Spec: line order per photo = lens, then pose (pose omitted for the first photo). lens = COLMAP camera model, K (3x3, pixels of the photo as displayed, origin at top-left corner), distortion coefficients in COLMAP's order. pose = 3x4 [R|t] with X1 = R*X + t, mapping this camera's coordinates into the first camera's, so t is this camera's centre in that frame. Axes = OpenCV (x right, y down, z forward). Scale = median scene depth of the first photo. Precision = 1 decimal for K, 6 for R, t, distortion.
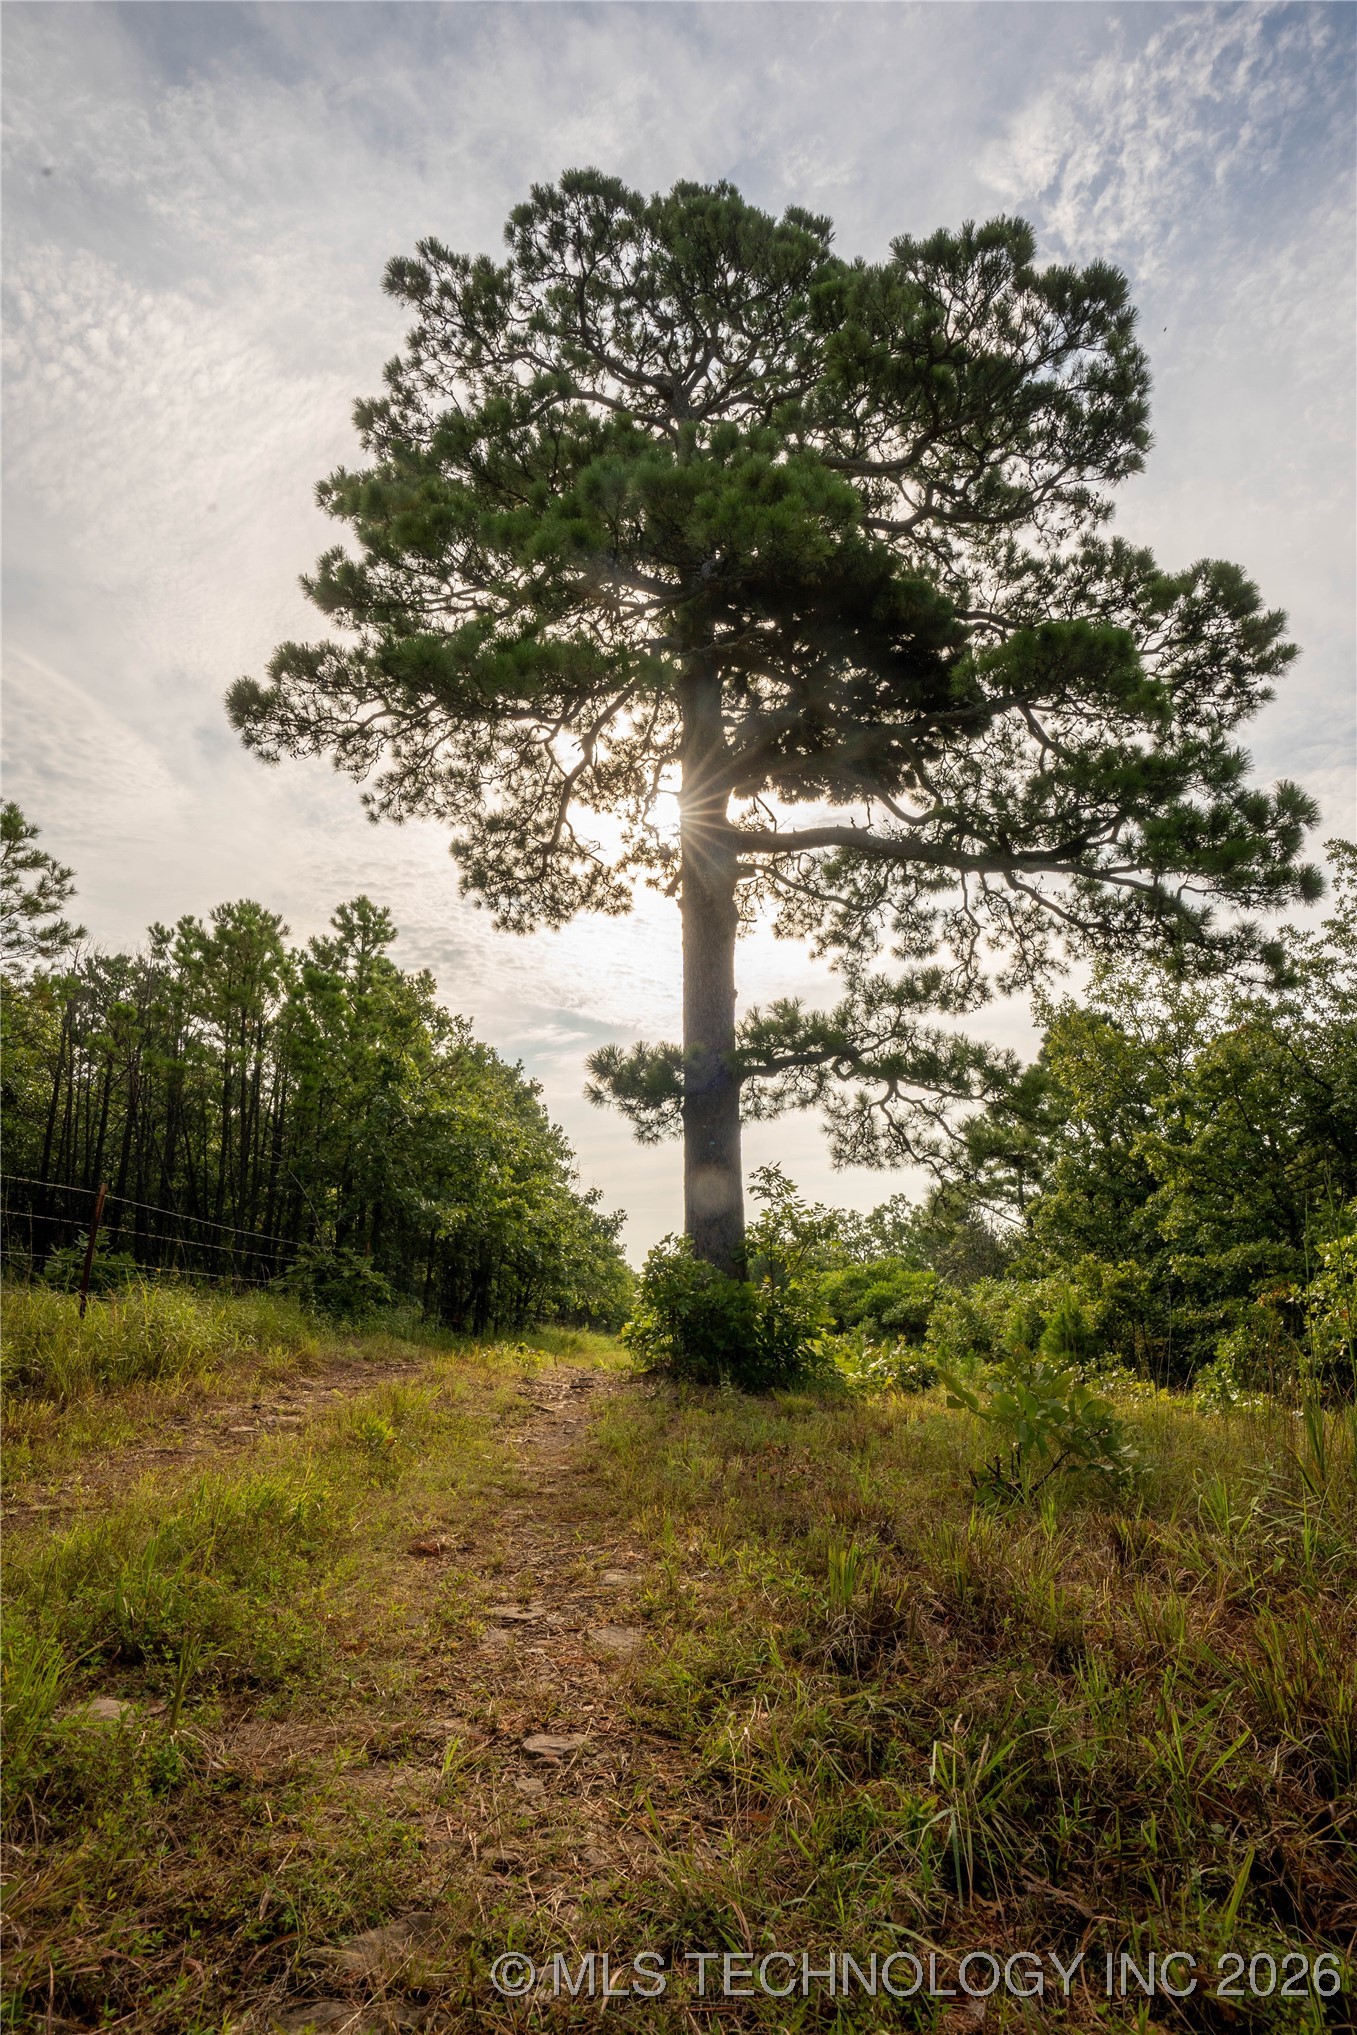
lens RADIAL K [[922.0, 0, 676.9], [0, 922.0, 1017.9], [0, 0, 1]] dist [-0.011745, 0.003763]
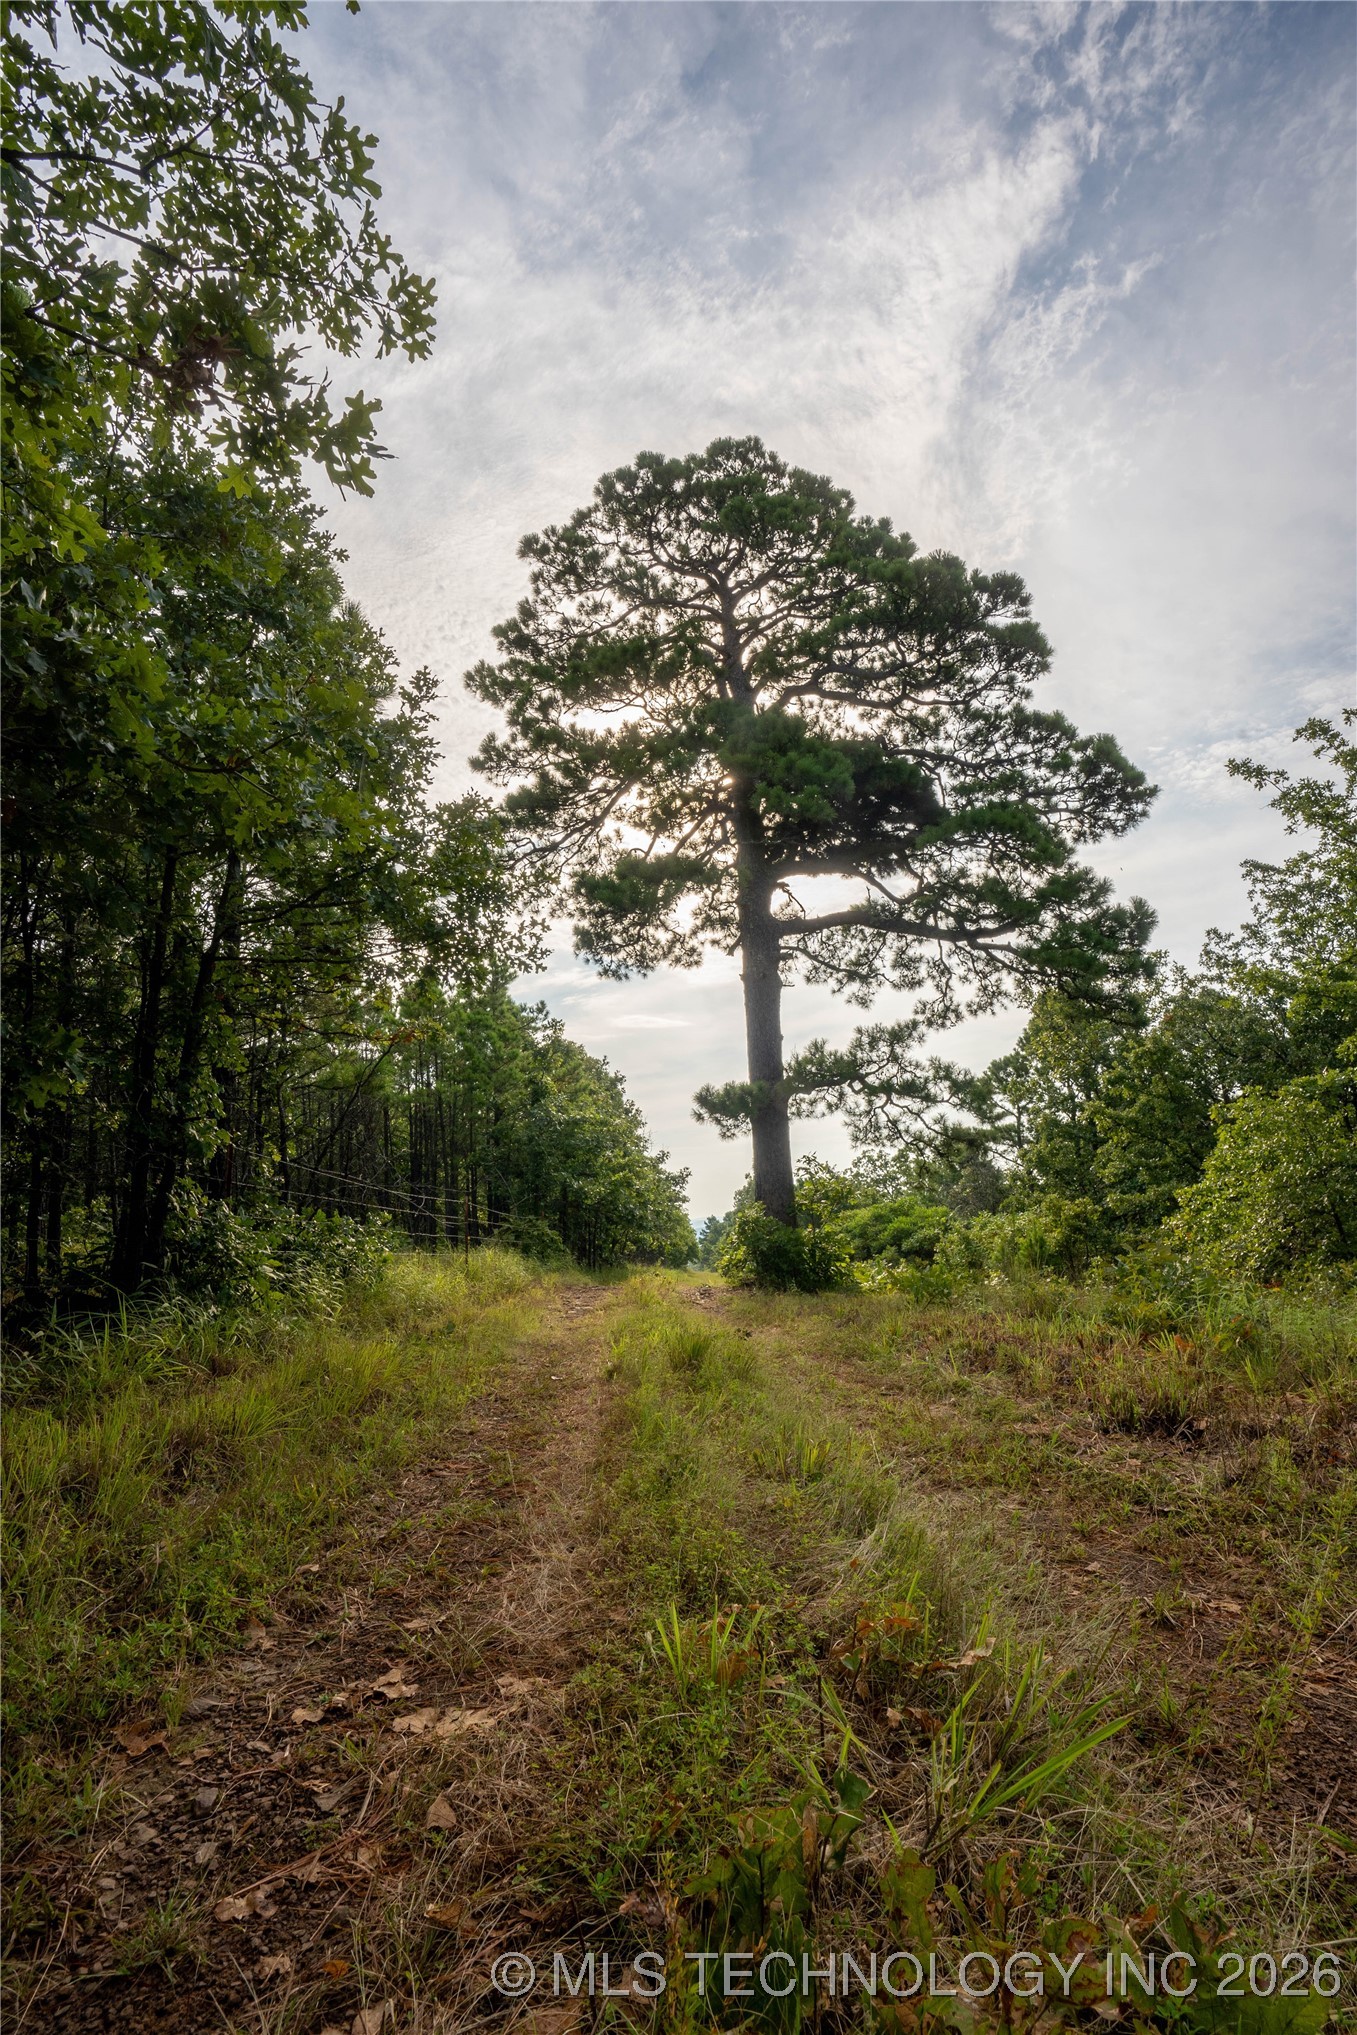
lens RADIAL K [[922.0, 0, 681.4], [0, 922.0, 1016.5], [0, 0, 1]] dist [-0.011745, 0.003763]
pose [[0.998818, -0.041194, -0.025801, -0.048288], [0.042761, 0.997070, 0.063424, -0.132996], [0.023113, -0.064452, 0.997653, -0.402097]]
